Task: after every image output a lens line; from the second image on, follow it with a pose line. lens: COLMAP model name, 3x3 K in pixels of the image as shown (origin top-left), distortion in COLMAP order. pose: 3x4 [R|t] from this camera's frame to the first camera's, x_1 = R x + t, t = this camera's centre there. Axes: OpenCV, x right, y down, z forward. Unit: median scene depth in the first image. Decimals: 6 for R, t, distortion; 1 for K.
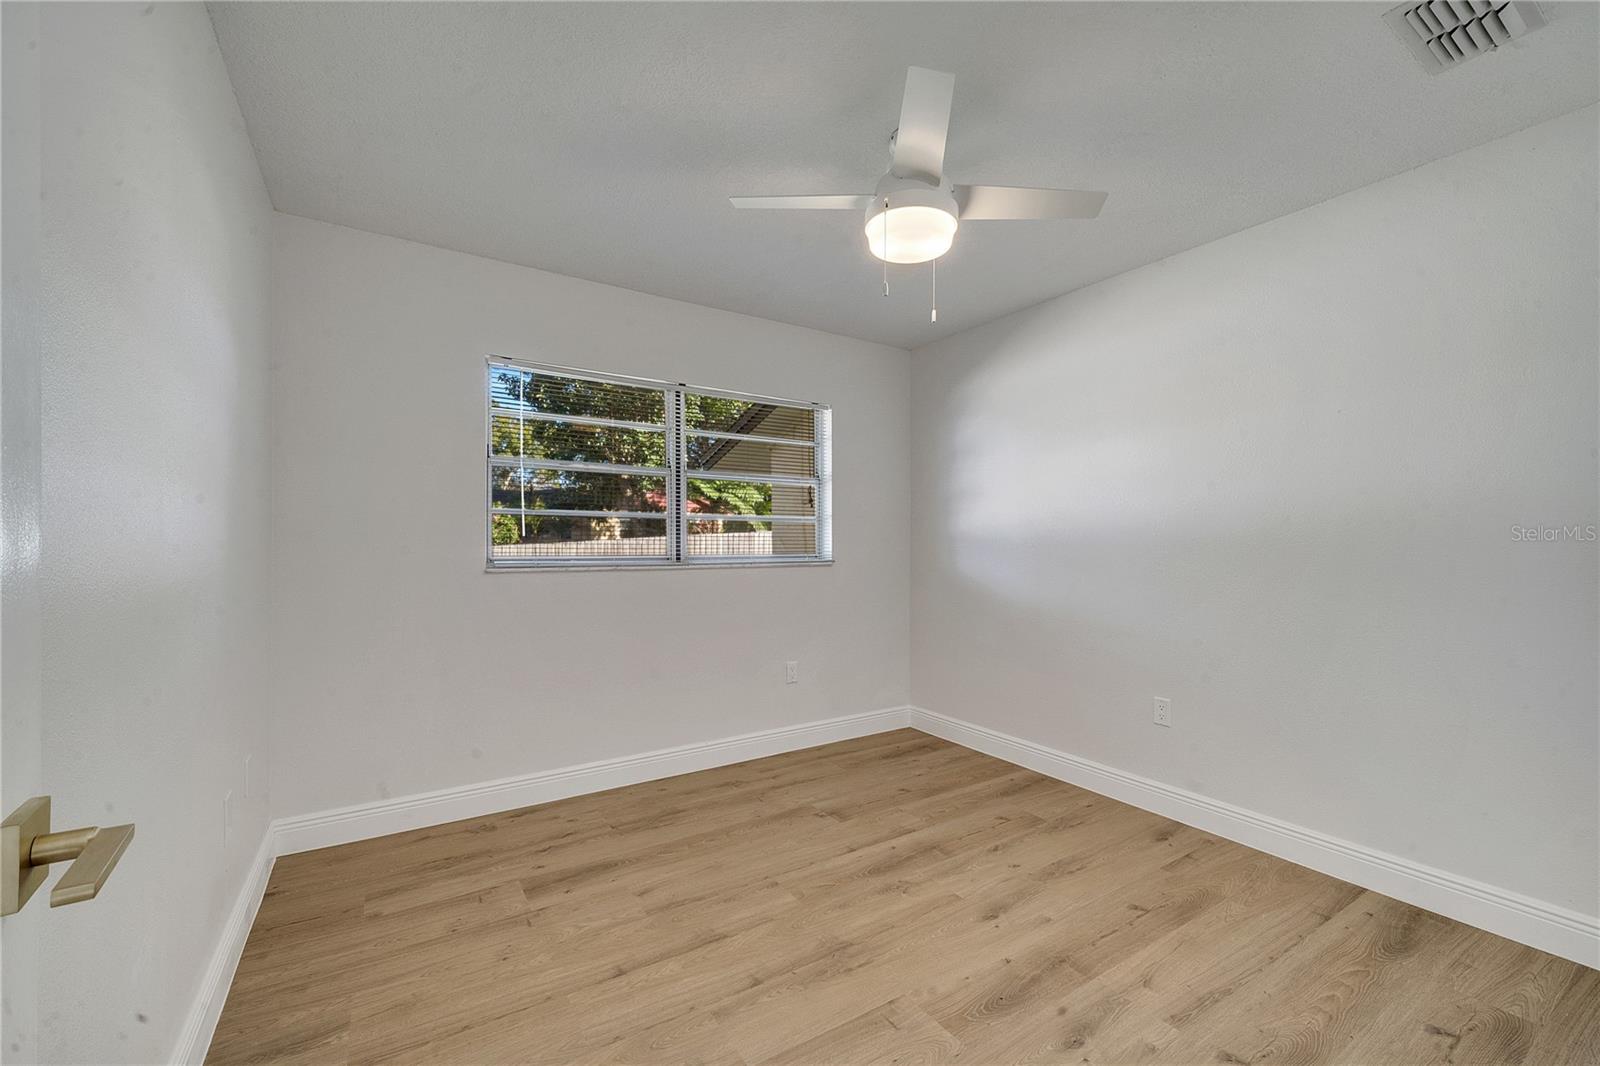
lens RADIAL K [[650.3, 0, 796.7], [0, 650.3, 534.7], [0, 0, 1]] dist [0.006375, -0.001937]
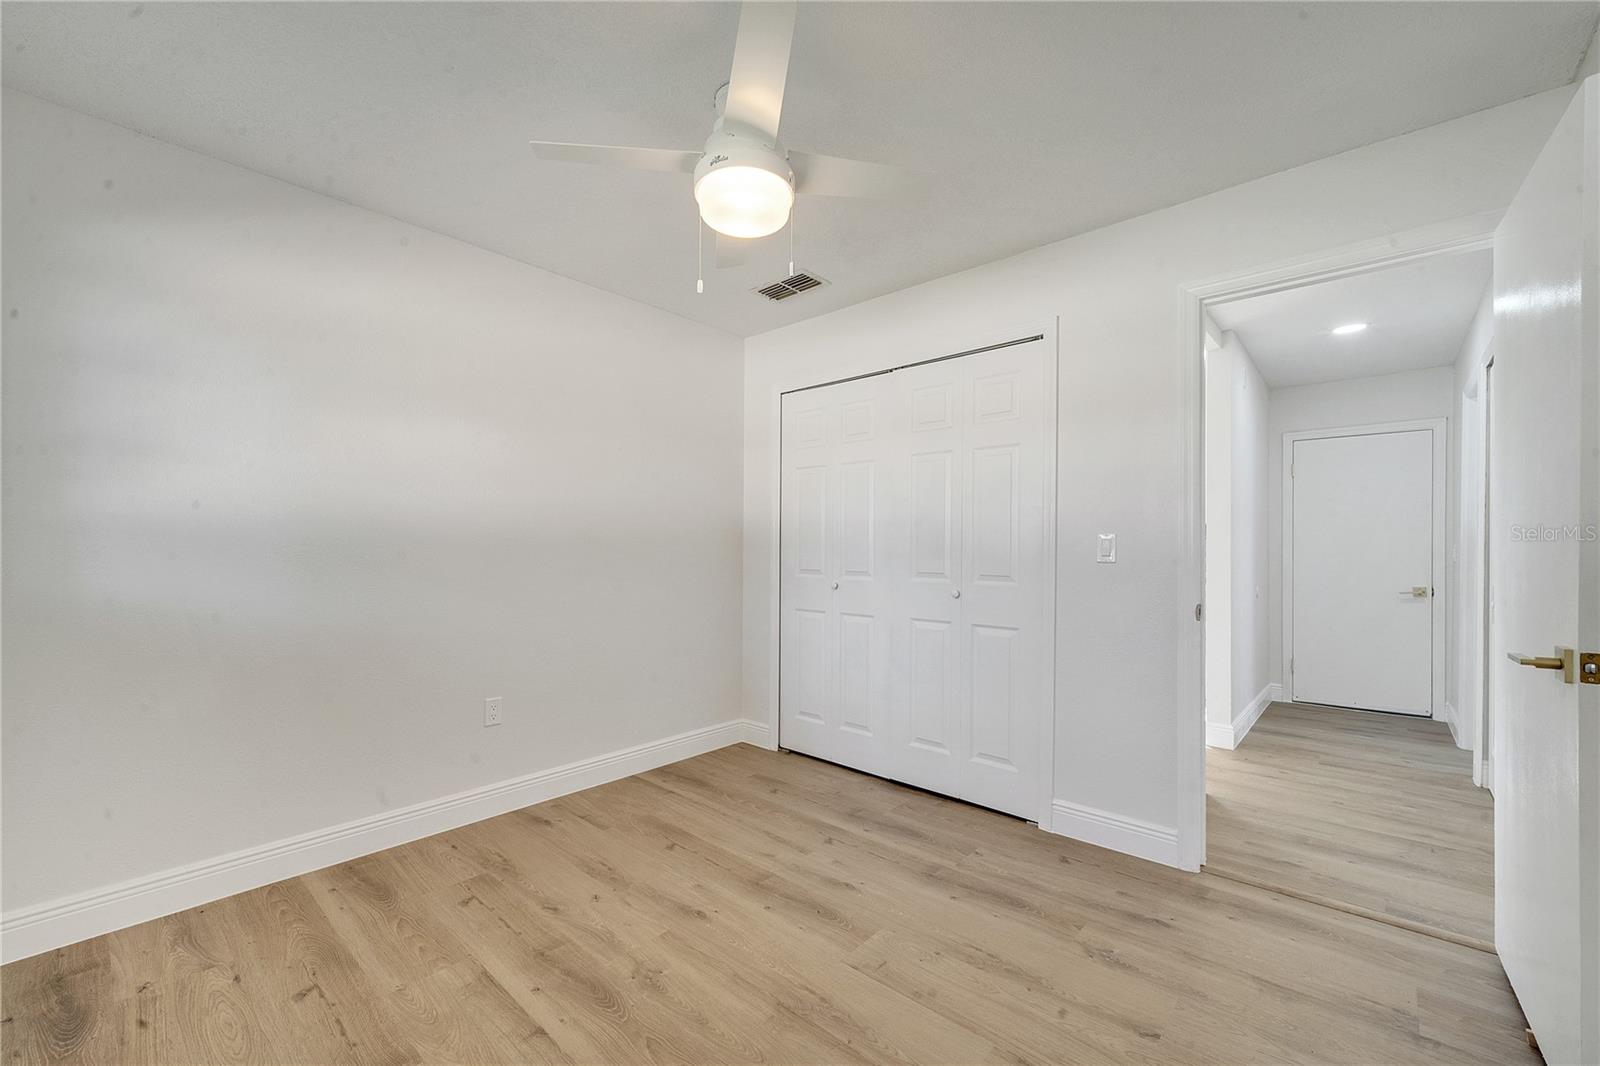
lens RADIAL K [[650.3, 0, 797.5], [0, 650.3, 541.4], [0, 0, 1]] dist [0.006375, -0.001937]
pose [[-0.271813, 0.002962, 0.962346, -0.579263], [-0.019292, 0.999778, -0.008526, 0.015069], [-0.962157, -0.020883, -0.271695, 0.933263]]
